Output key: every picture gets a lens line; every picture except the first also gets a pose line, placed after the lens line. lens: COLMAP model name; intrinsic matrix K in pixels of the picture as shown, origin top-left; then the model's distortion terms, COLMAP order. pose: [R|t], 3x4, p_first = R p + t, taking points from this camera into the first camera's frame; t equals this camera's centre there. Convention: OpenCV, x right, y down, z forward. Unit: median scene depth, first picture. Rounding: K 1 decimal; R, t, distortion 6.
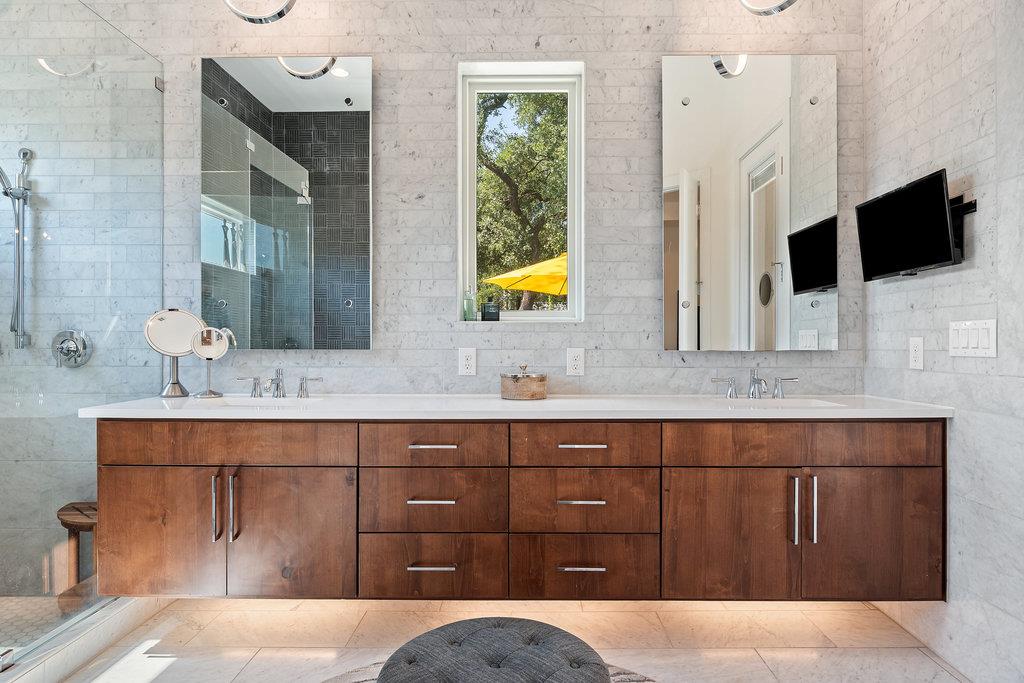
lens RADIAL K [[601.6, 0, 515.1], [0, 601.6, 341.1], [0, 0, 1]] dist [0.000593, -0.003638]
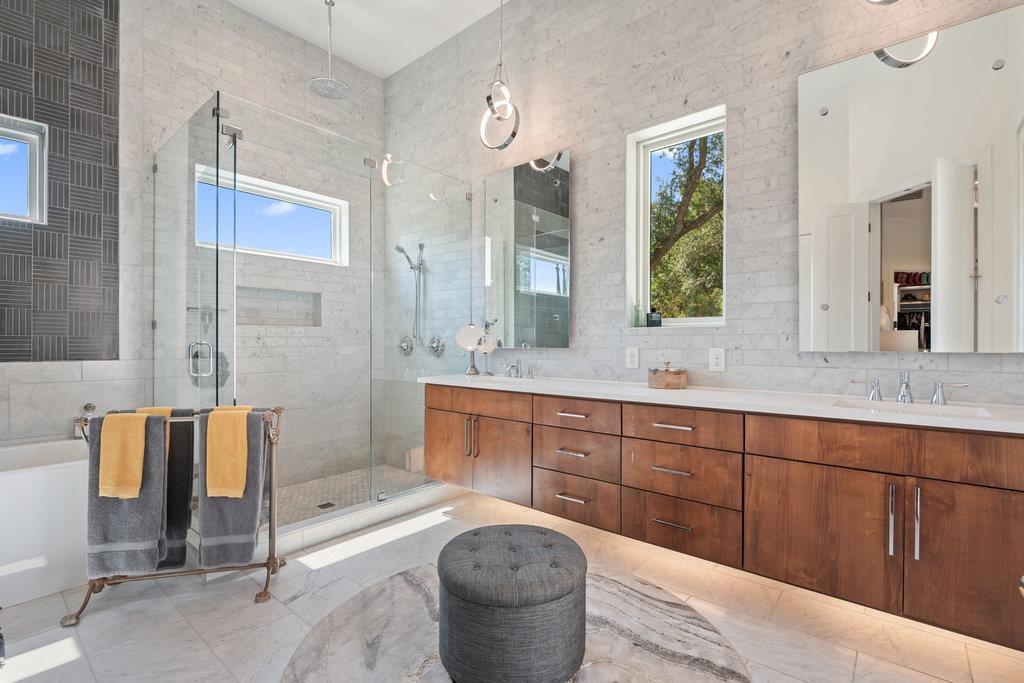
lens RADIAL K [[467.7, 0, 516.7], [0, 467.7, 342.8], [0, 0, 1]] dist [-0.002597, -0.002135]
pose [[0.766751, -0.000191, -0.641944, 0.395905], [0.000599, 1.000000, 0.000417, 0.000312], [0.641944, -0.000704, 0.766751, 0.041746]]
